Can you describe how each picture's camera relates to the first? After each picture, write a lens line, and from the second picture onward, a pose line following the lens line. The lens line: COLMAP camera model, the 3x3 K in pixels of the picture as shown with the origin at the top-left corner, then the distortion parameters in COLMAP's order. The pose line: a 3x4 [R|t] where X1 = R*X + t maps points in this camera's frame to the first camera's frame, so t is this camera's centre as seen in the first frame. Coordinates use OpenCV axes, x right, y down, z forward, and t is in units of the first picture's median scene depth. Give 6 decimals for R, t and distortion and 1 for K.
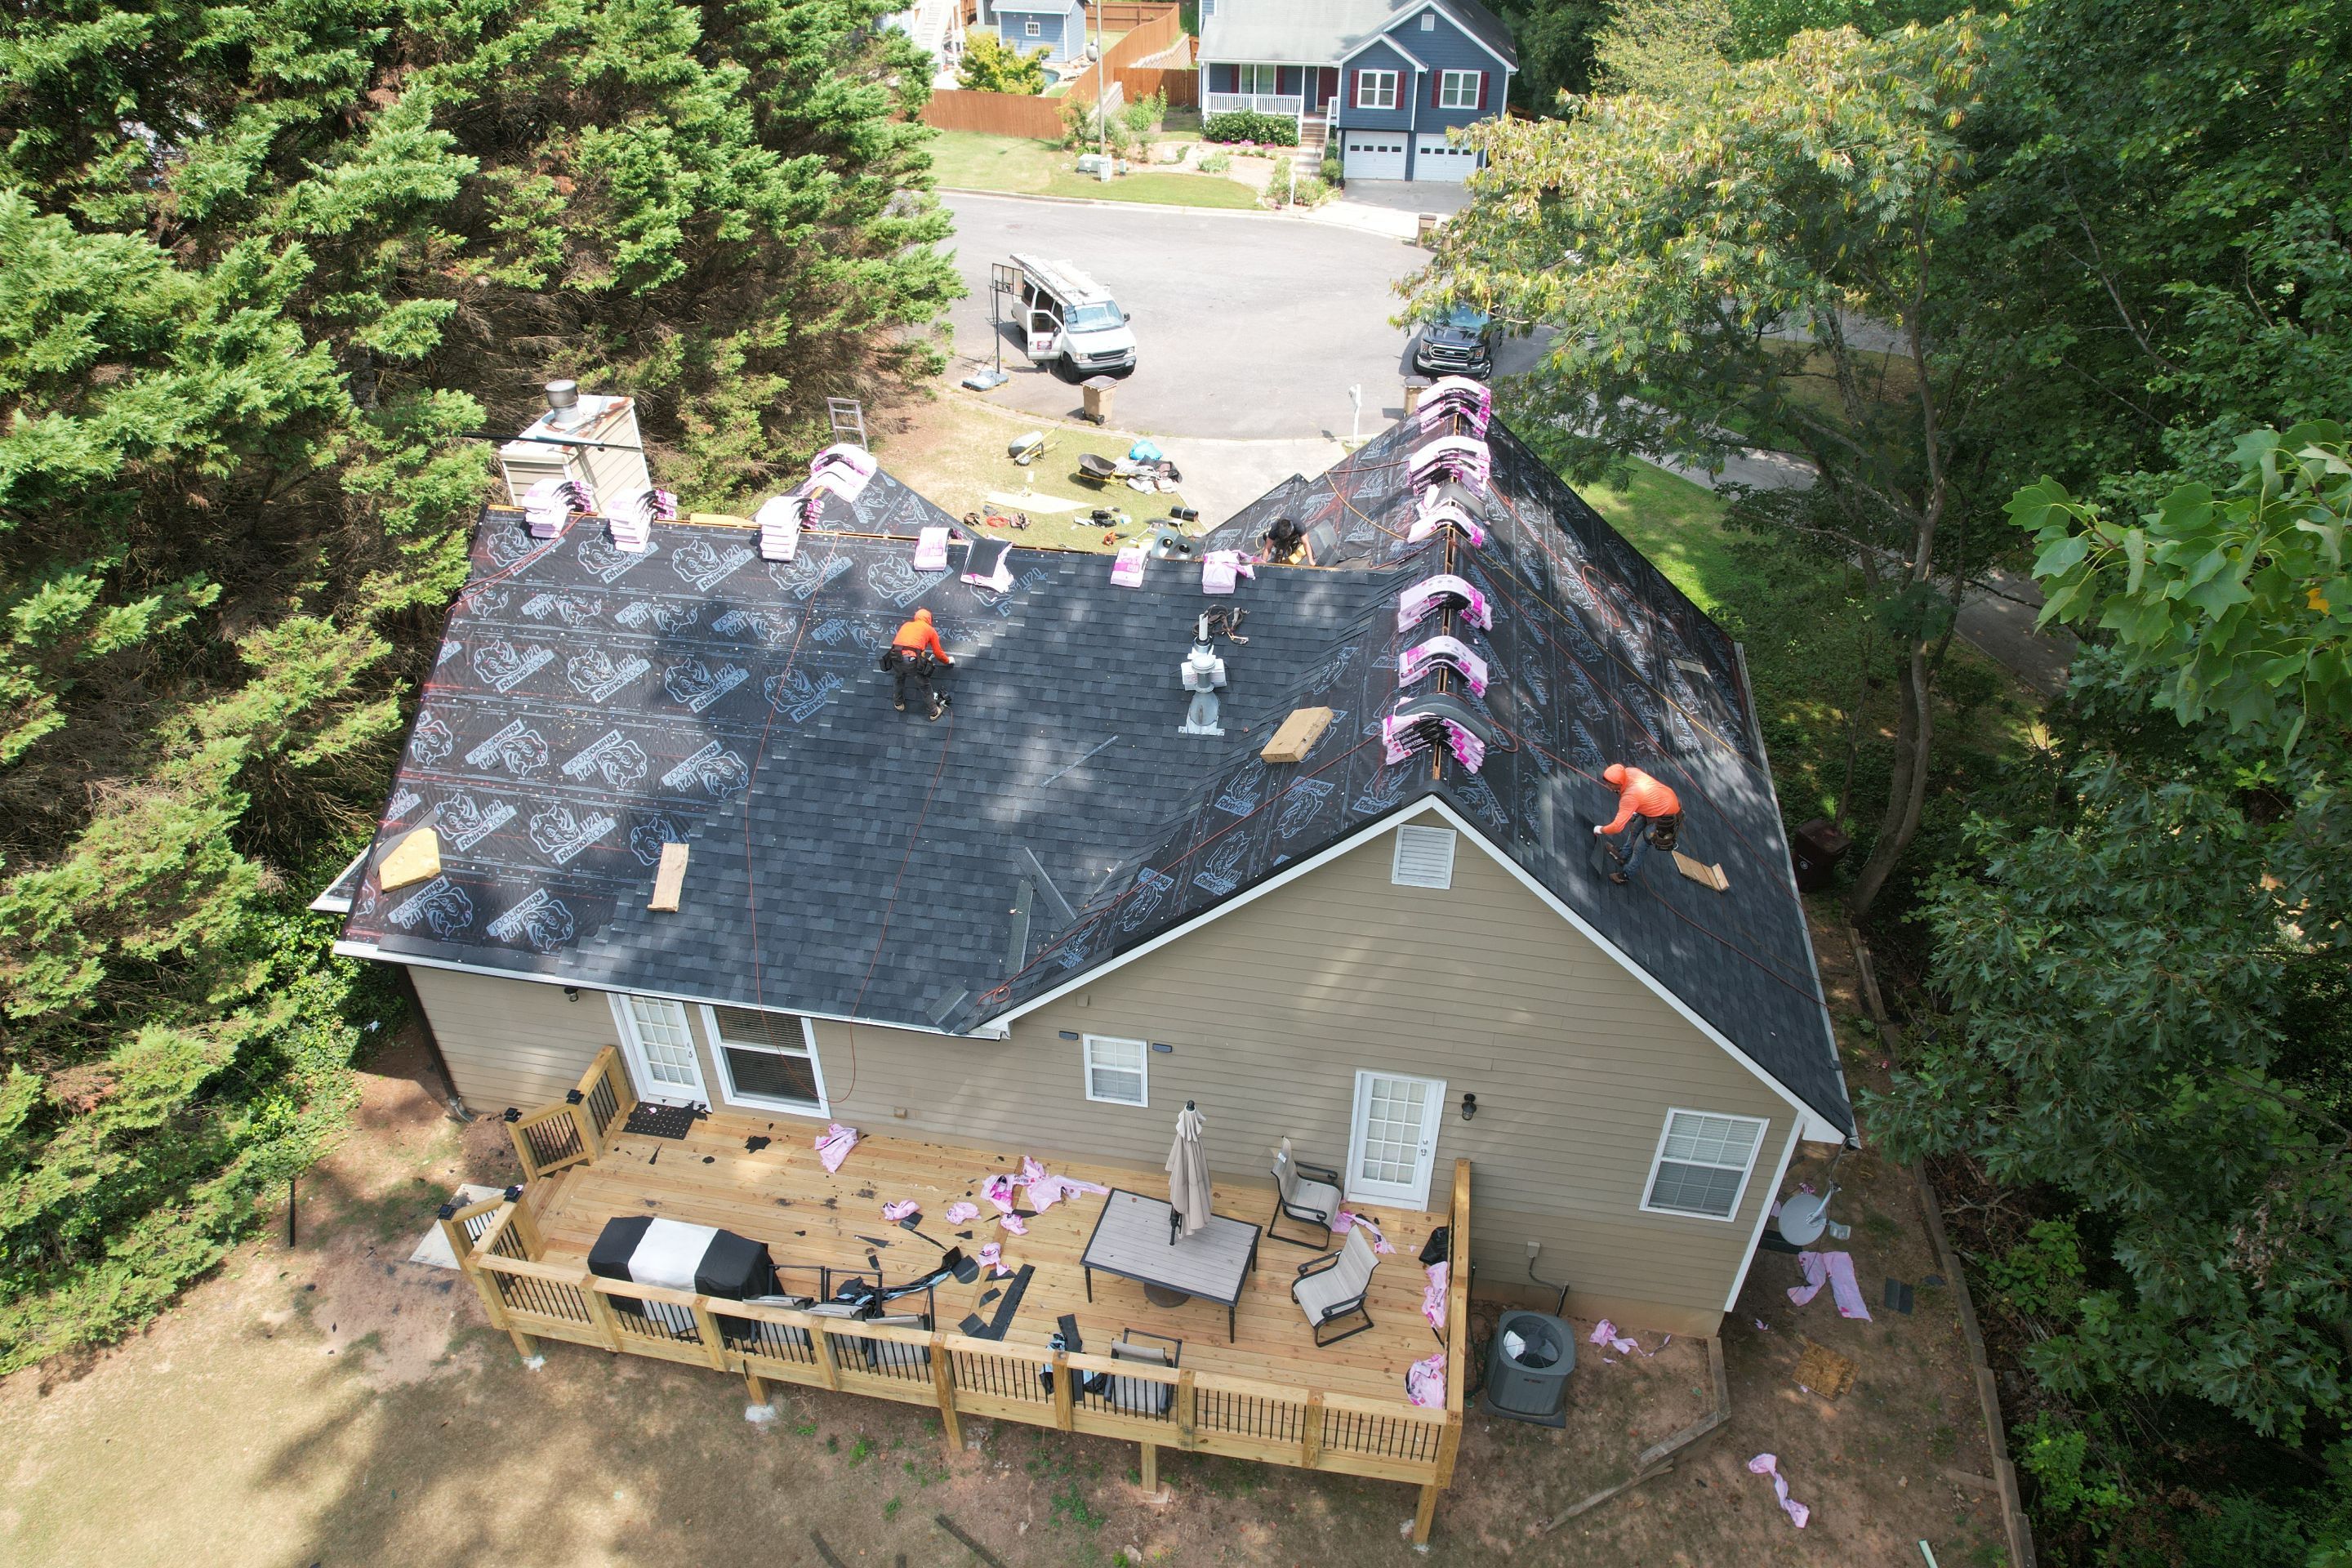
lens RADIAL K [[1510.1, 0, 1172.3], [0, 1510.1, 779.4], [0, 0, 1]] dist [-0.074853, 0.059351]
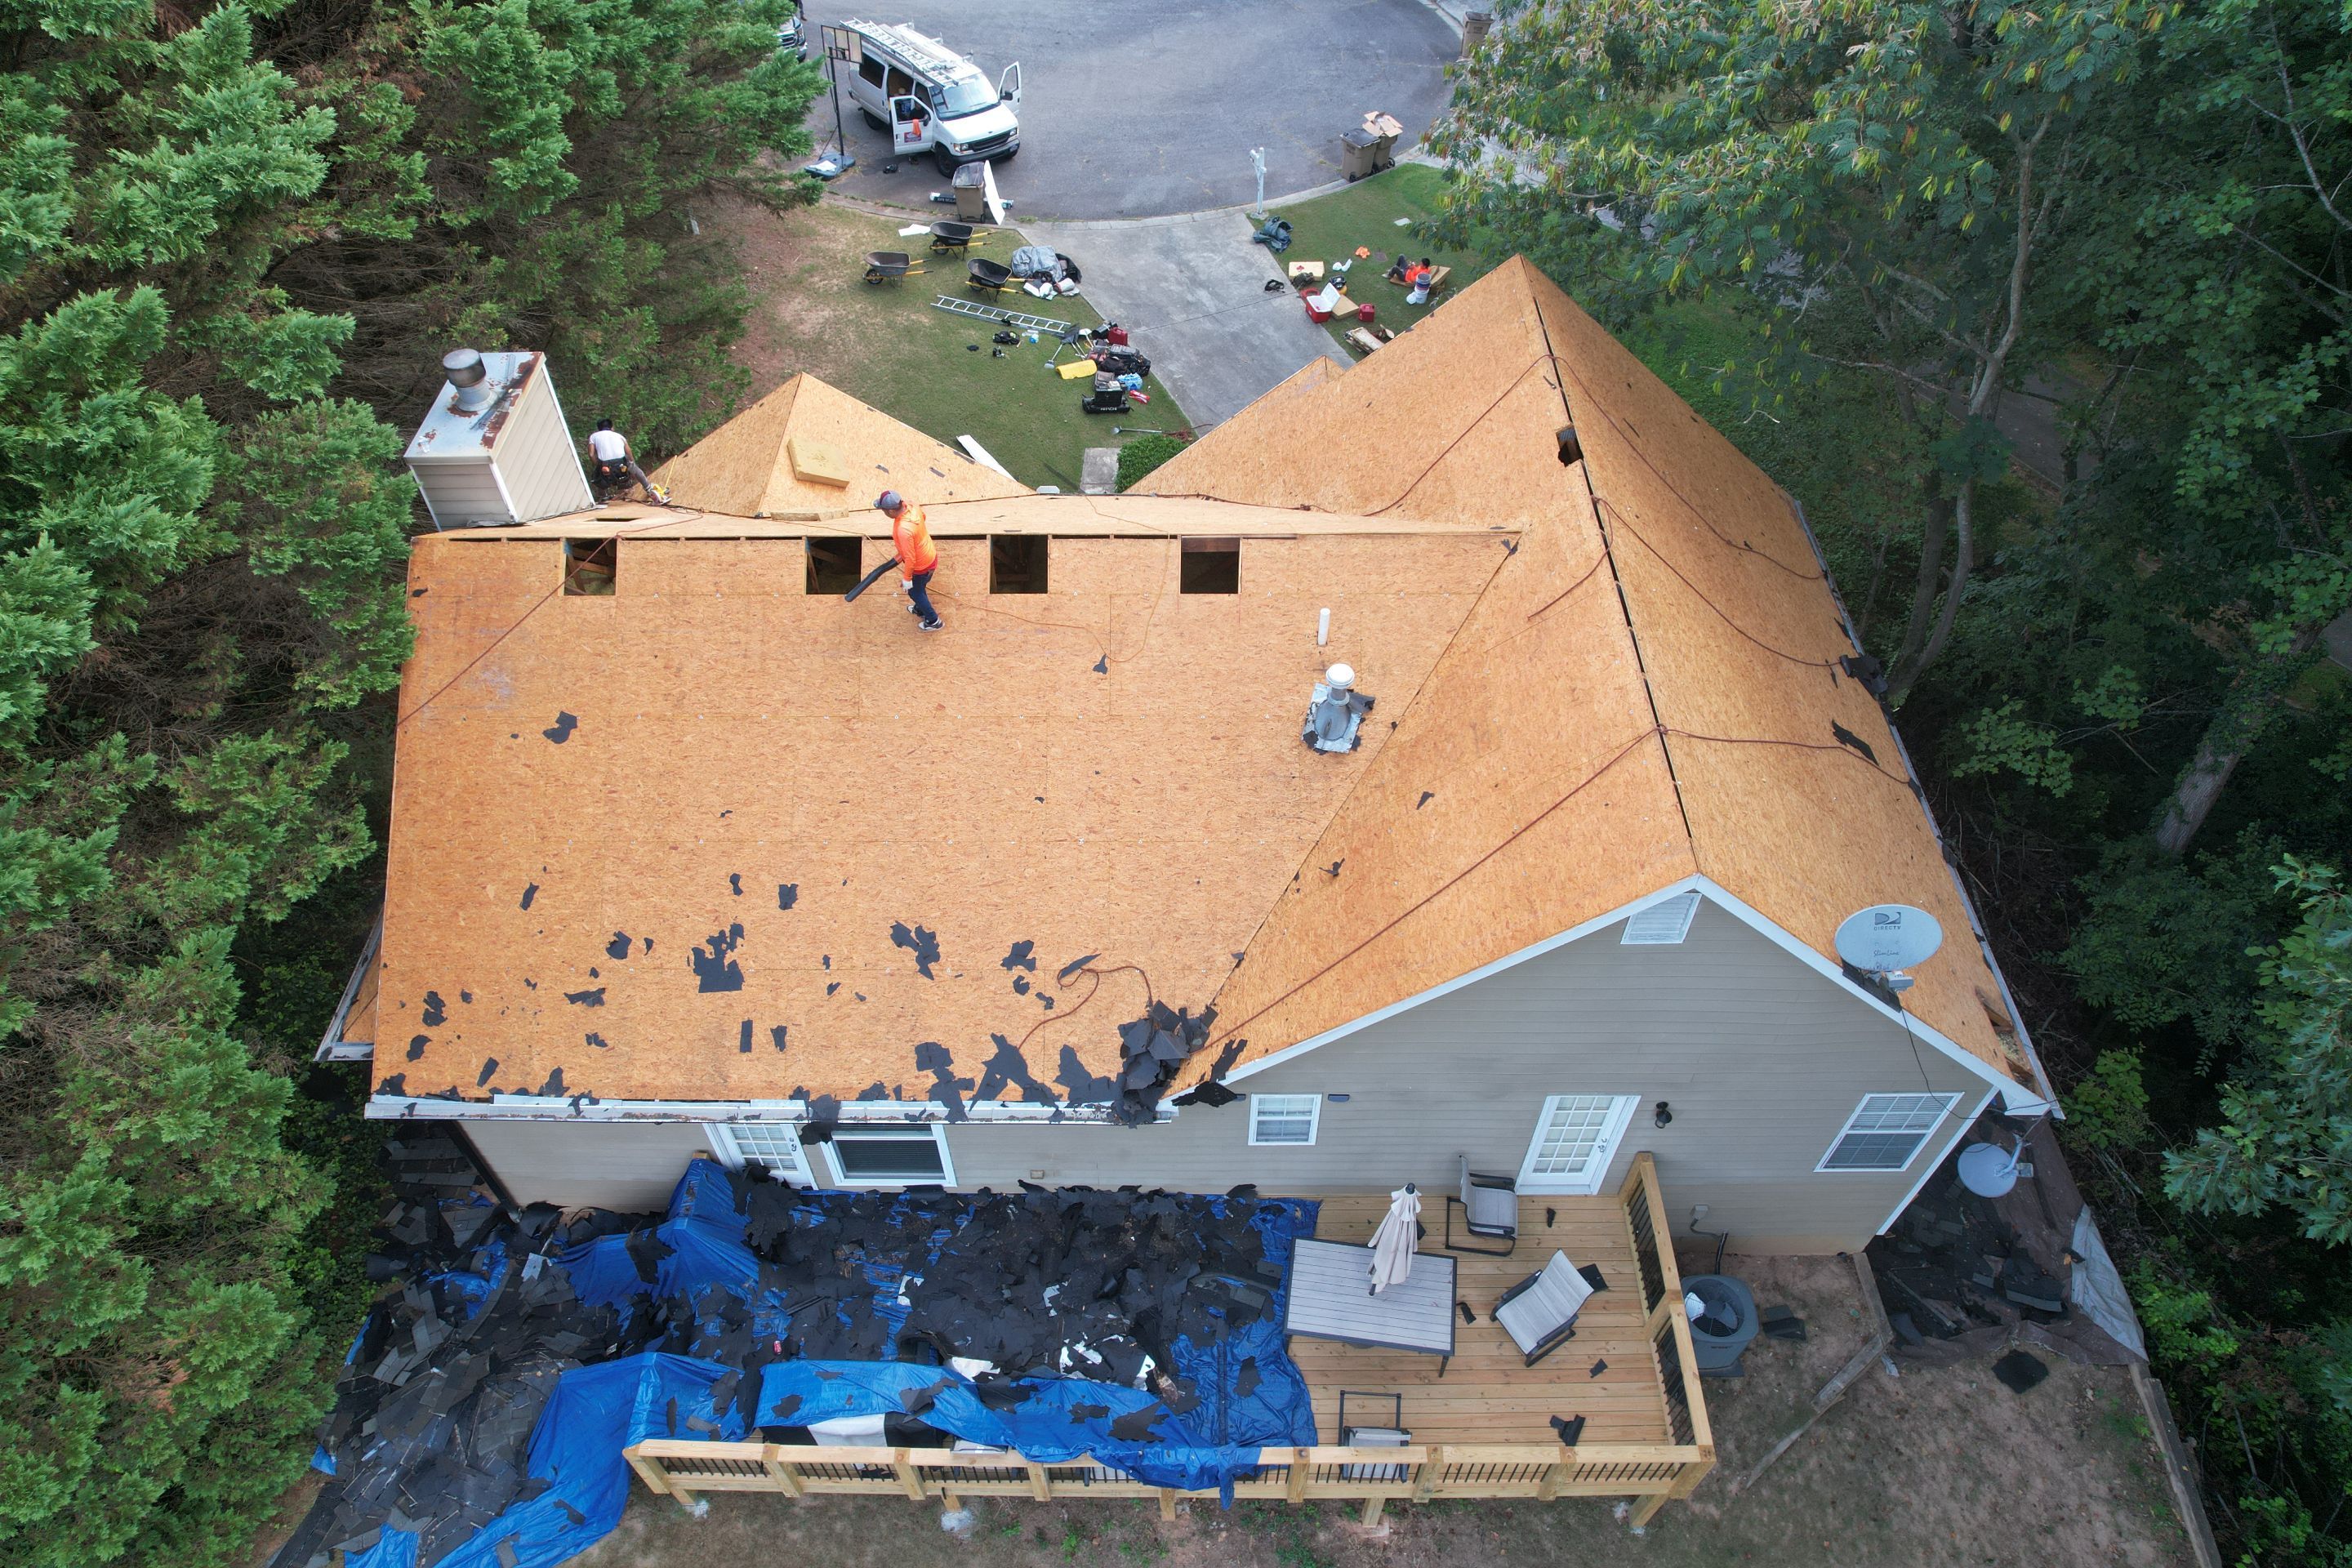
lens RADIAL K [[1510.1, 0, 1172.2], [0, 1510.1, 776.0], [0, 0, 1]] dist [-0.074853, 0.059351]
pose [[0.985977, -0.125542, 0.109947, -0.175167], [0.100427, 0.972552, 0.209896, -0.208481], [-0.133280, -0.195911, 0.971522, 0.142247]]
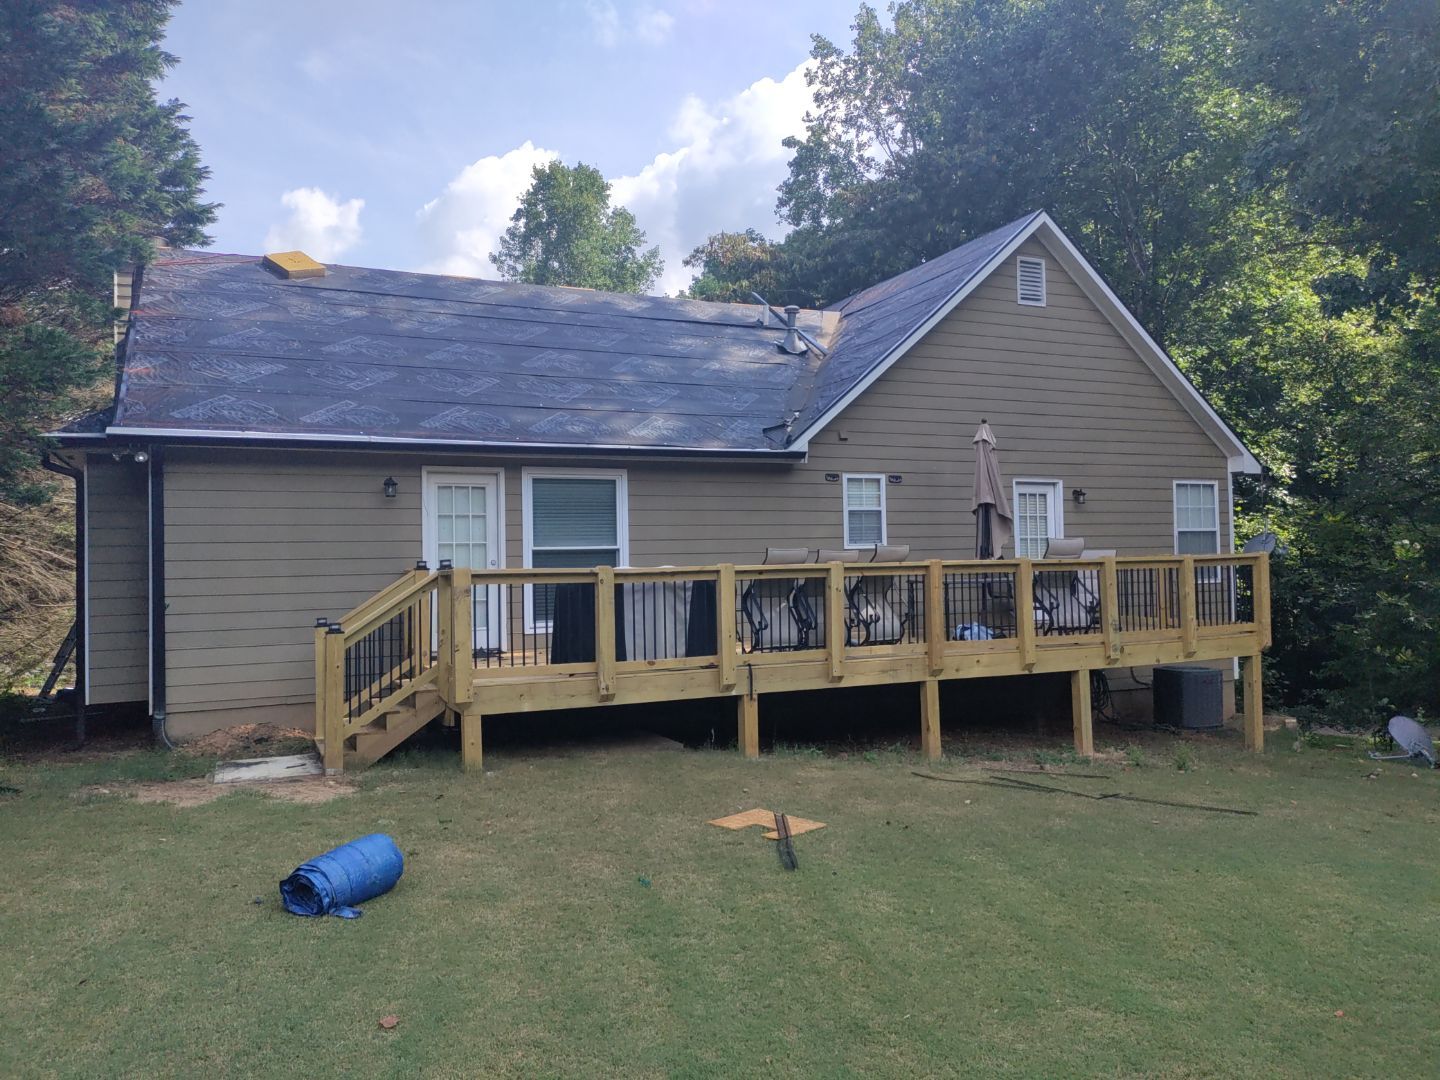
lens RADIAL K [[1045.1, 0, 720.2], [0, 1045.1, 533.3], [0, 0, 1]] dist [0.056054, -0.049397]
pose [[0.822097, 0.001552, 0.569345, -0.617061], [0.352595, 0.783767, -0.511260, 0.594754], [-0.447027, 0.621053, 0.643785, 0.482207]]
